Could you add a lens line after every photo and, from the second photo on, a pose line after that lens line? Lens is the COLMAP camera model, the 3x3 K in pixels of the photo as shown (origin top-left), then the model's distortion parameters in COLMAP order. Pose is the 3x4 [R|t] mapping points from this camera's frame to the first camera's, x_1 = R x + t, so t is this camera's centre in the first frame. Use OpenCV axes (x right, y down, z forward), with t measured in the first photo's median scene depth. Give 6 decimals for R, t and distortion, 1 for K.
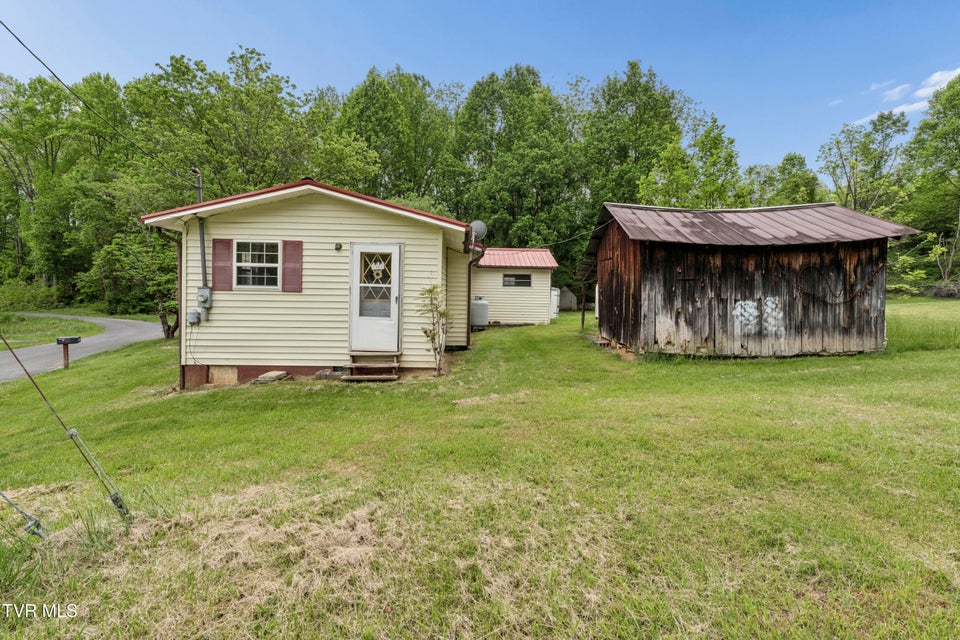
lens RADIAL K [[438.7, 0, 489.2], [0, 438.7, 299.6], [0, 0, 1]] dist [-0.002097, -0.000374]
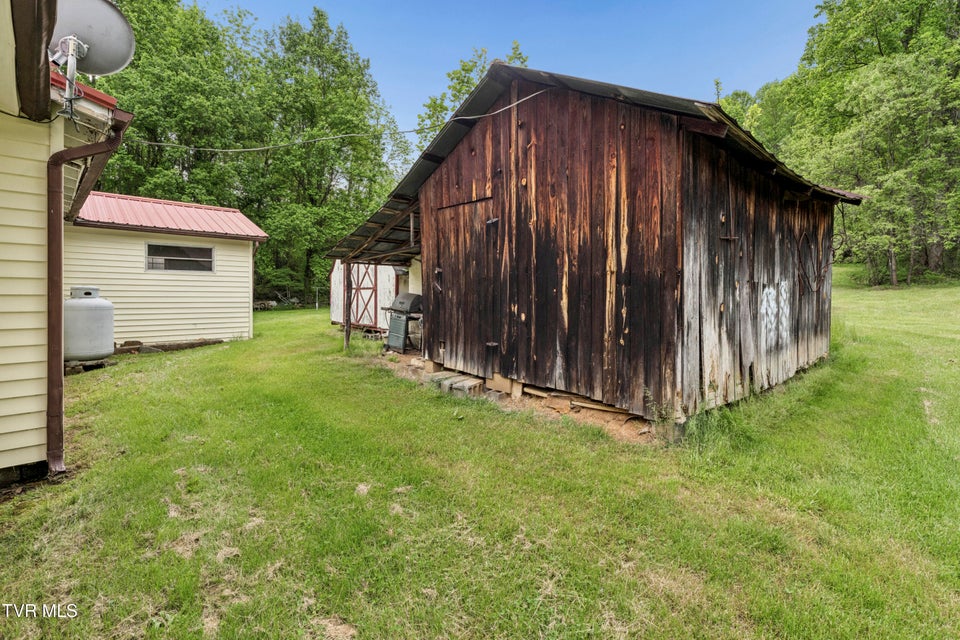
lens RADIAL K [[438.7, 0, 489.2], [0, 438.7, 299.6], [0, 0, 1]] dist [-0.002097, -0.000374]
pose [[0.737288, -0.020491, 0.675267, -0.018337], [0.014554, 0.999790, 0.014448, 0.002428], [-0.675421, -0.000825, 0.737432, 0.377144]]
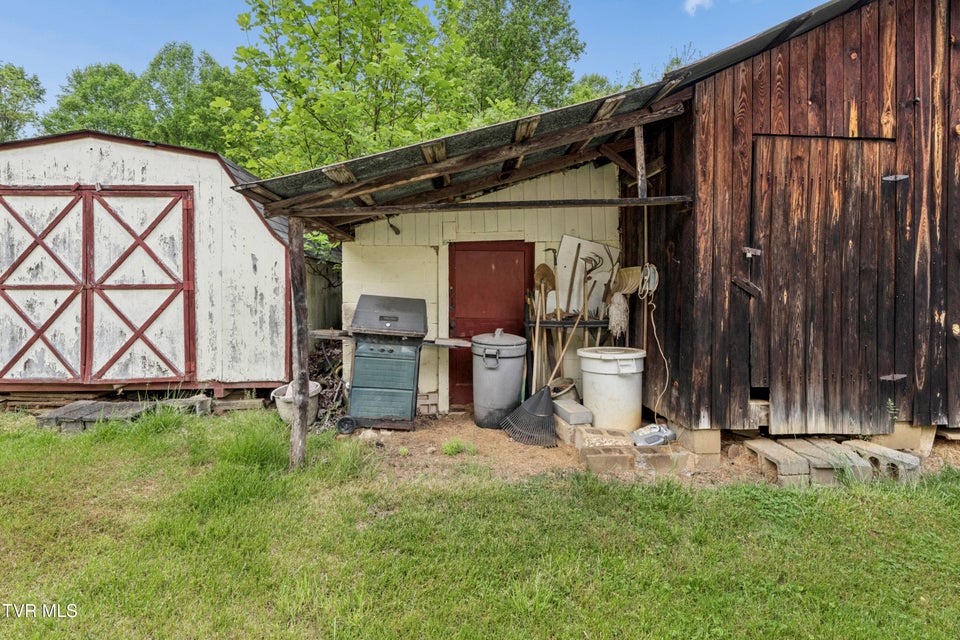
lens RADIAL K [[438.7, 0, 489.2], [0, 438.7, 299.6], [0, 0, 1]] dist [-0.002097, -0.000374]
pose [[-0.101838, -0.037739, 0.994085, 0.023887], [0.015027, 0.999108, 0.039470, -0.006629], [-0.994687, 0.018958, -0.101180, 0.843509]]
